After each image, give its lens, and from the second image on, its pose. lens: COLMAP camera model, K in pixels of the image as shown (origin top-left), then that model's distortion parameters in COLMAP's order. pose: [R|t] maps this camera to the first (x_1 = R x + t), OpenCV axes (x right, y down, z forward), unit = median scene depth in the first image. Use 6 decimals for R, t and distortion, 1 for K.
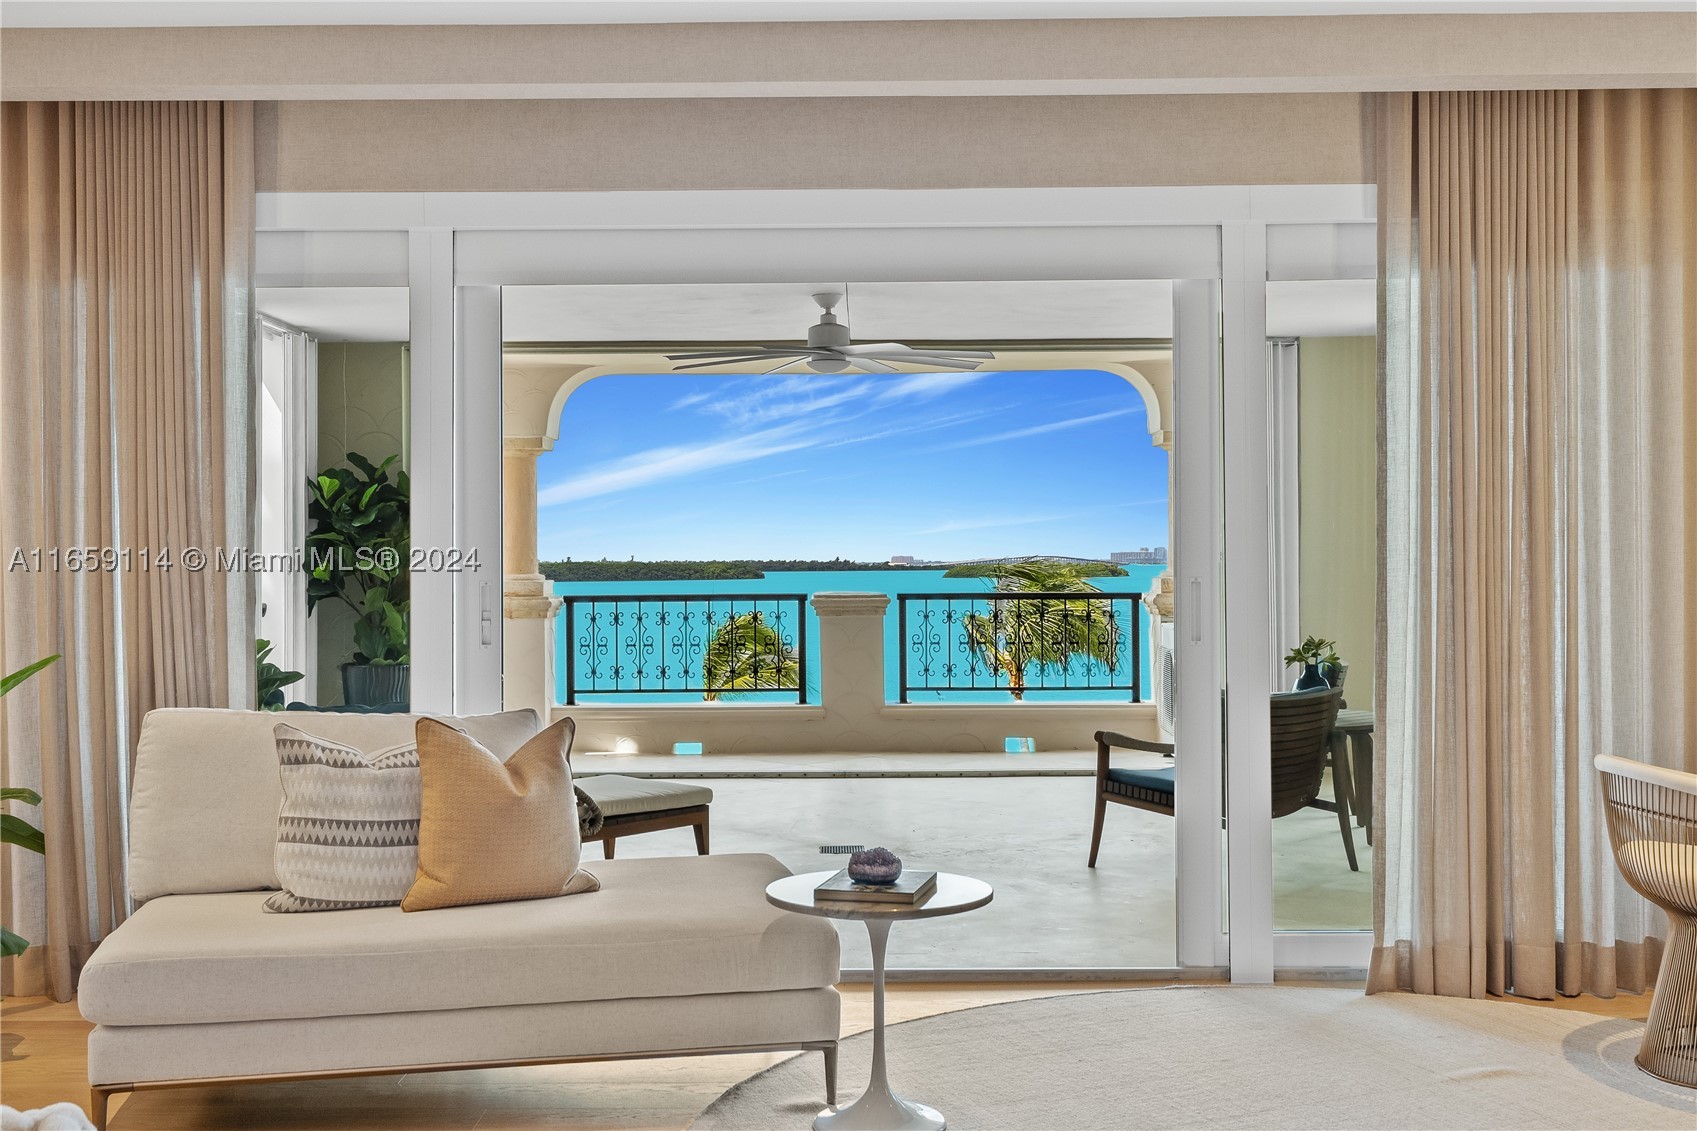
lens RADIAL K [[1677.2, 0, 848.5], [0, 1677.2, 565.5], [0, 0, 1]] dist [0.013286, 0.014540]
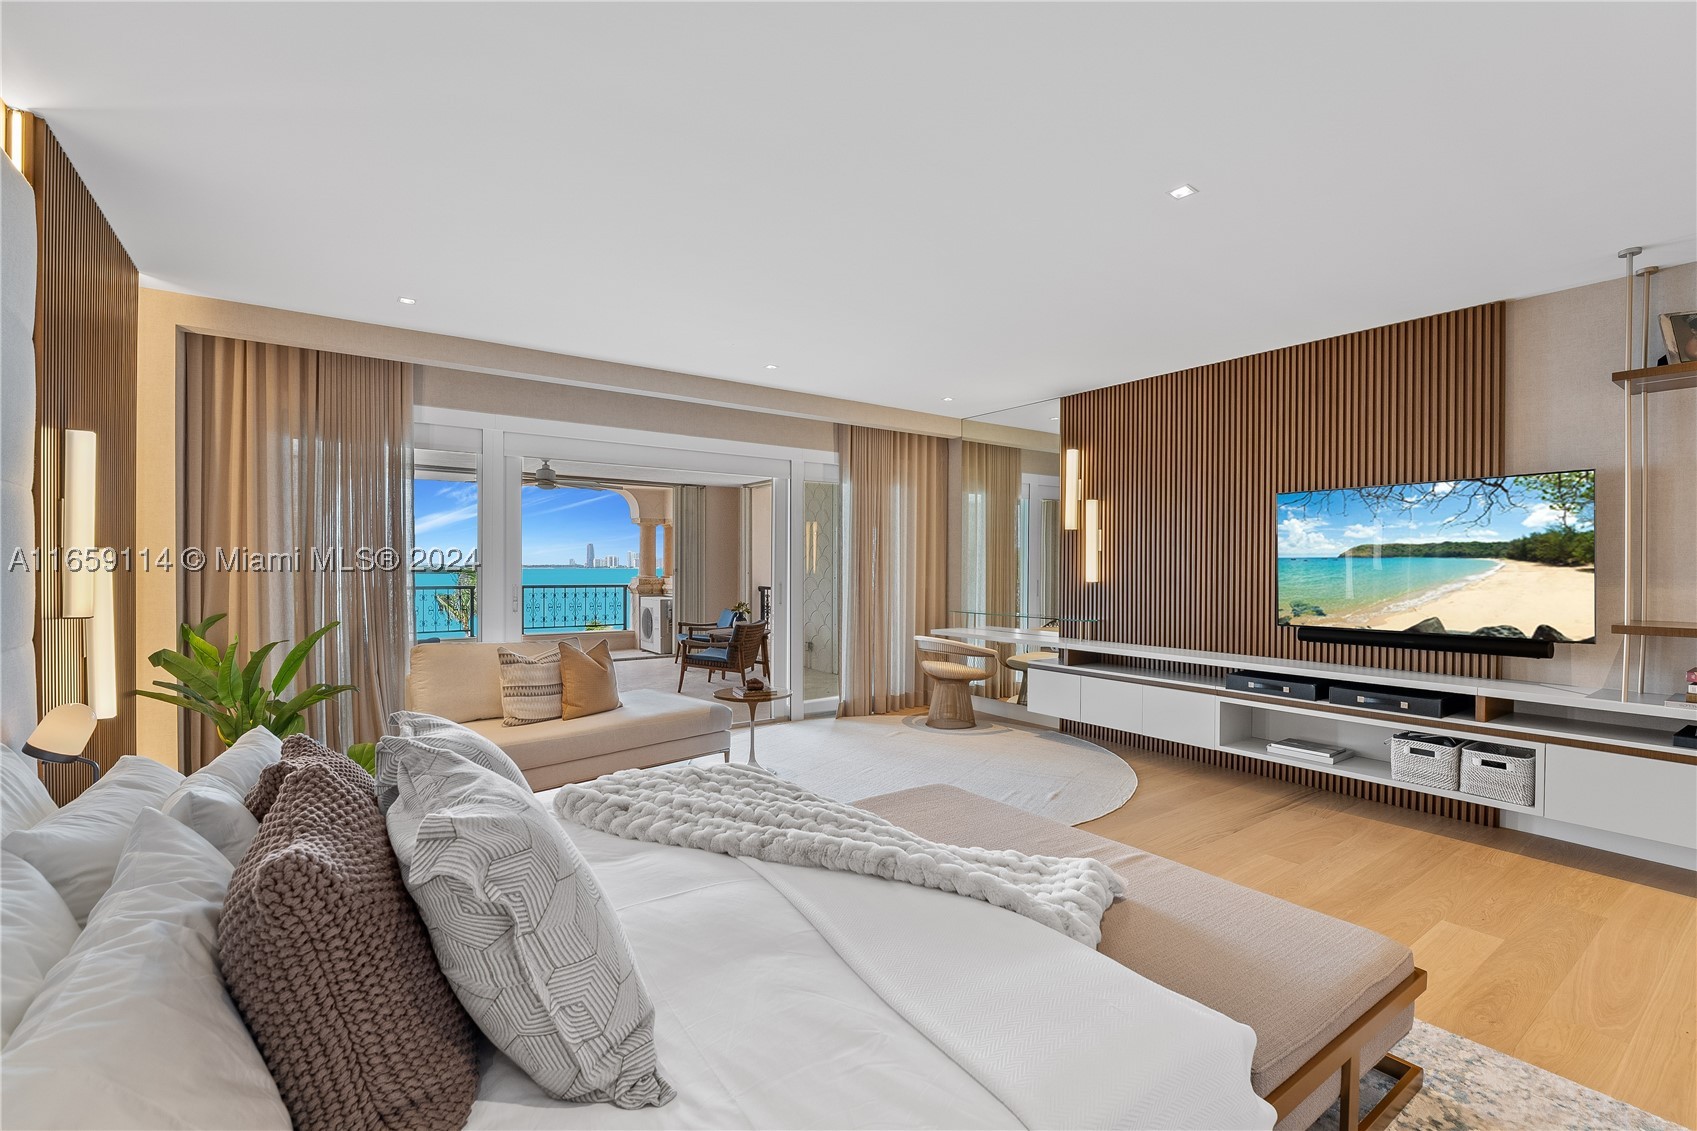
lens RADIAL K [[736.8, 0, 848.5], [0, 736.8, 565.5], [0, 0, 1]] dist [-0.000097, -0.000024]
pose [[0.814571, 0.010756, 0.579964, -0.445904], [-0.012923, 0.999916, -0.000394, -0.021797], [-0.579920, -0.007174, 0.814642, -0.101748]]
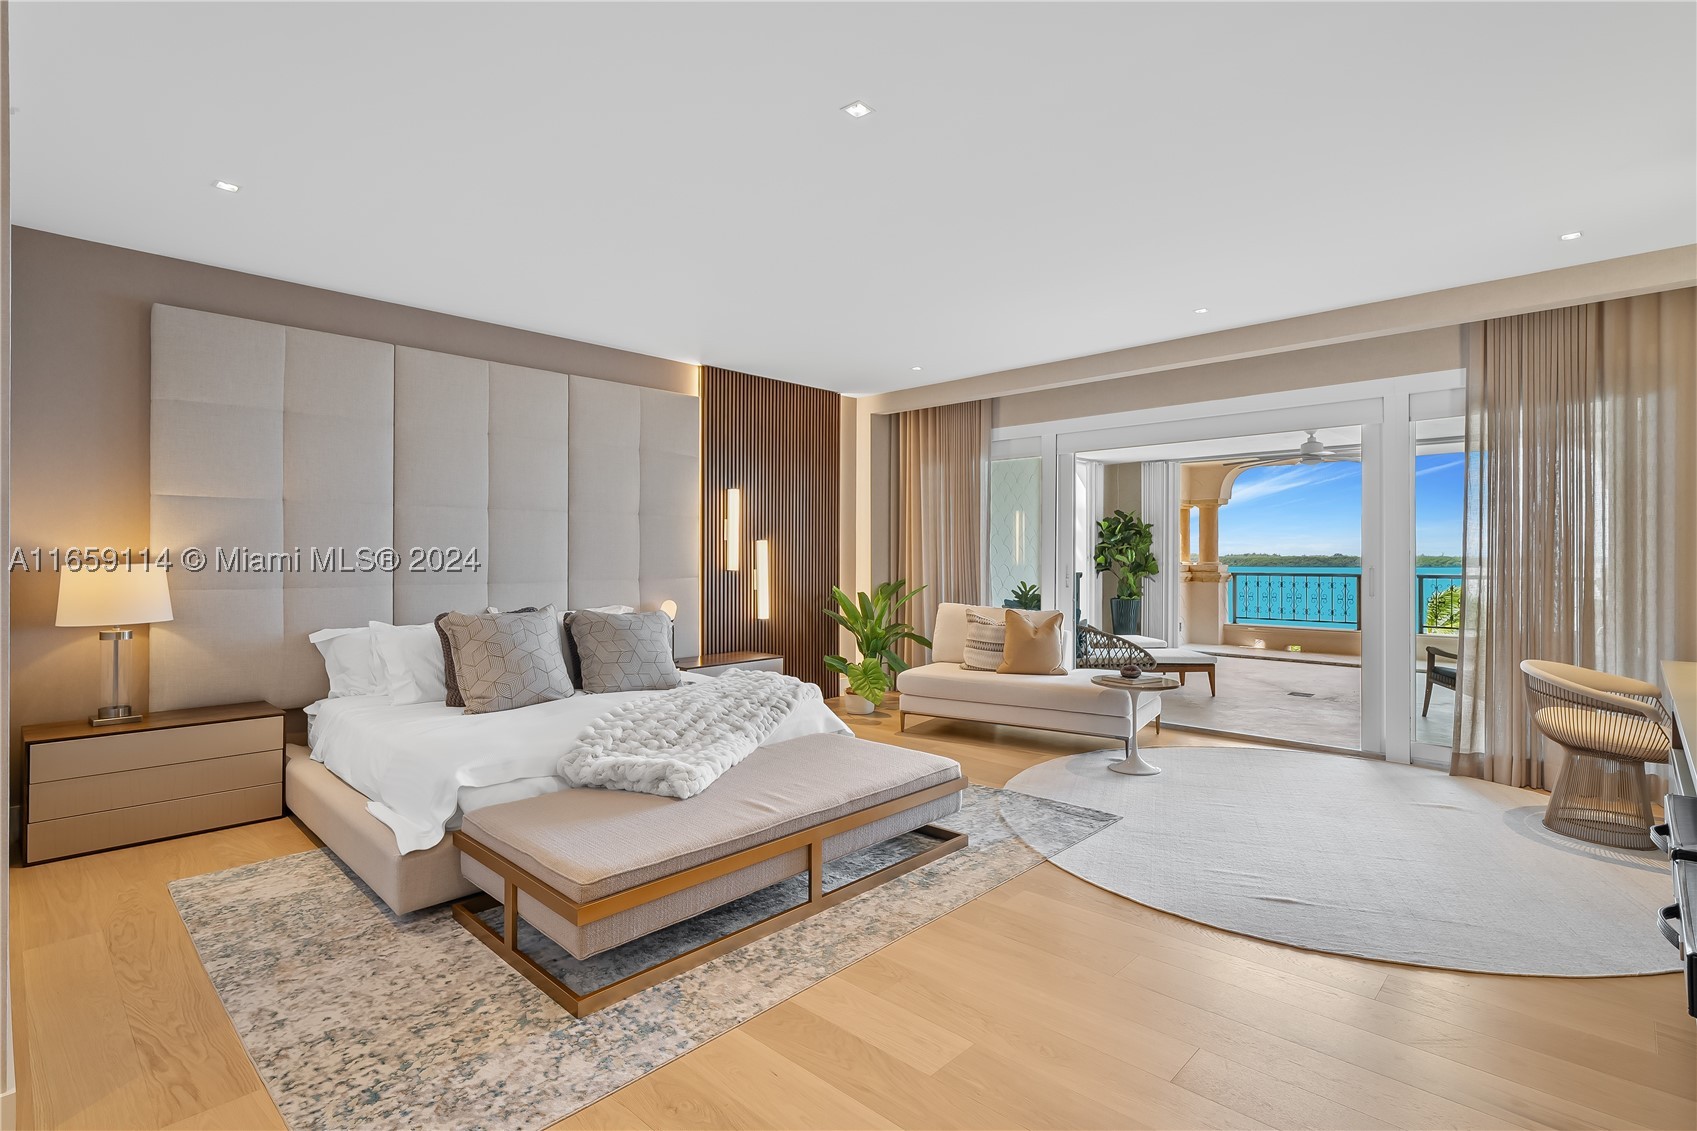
lens RADIAL K [[790.1, 0, 848.5], [0, 790.1, 565.5], [0, 0, 1]] dist [-0.000187, -0.000302]
pose [[0.730977, 0.014852, -0.682240, 0.403357], [-0.007031, 0.999874, 0.014234, -0.003674], [0.682366, -0.005608, 0.730989, -0.169035]]
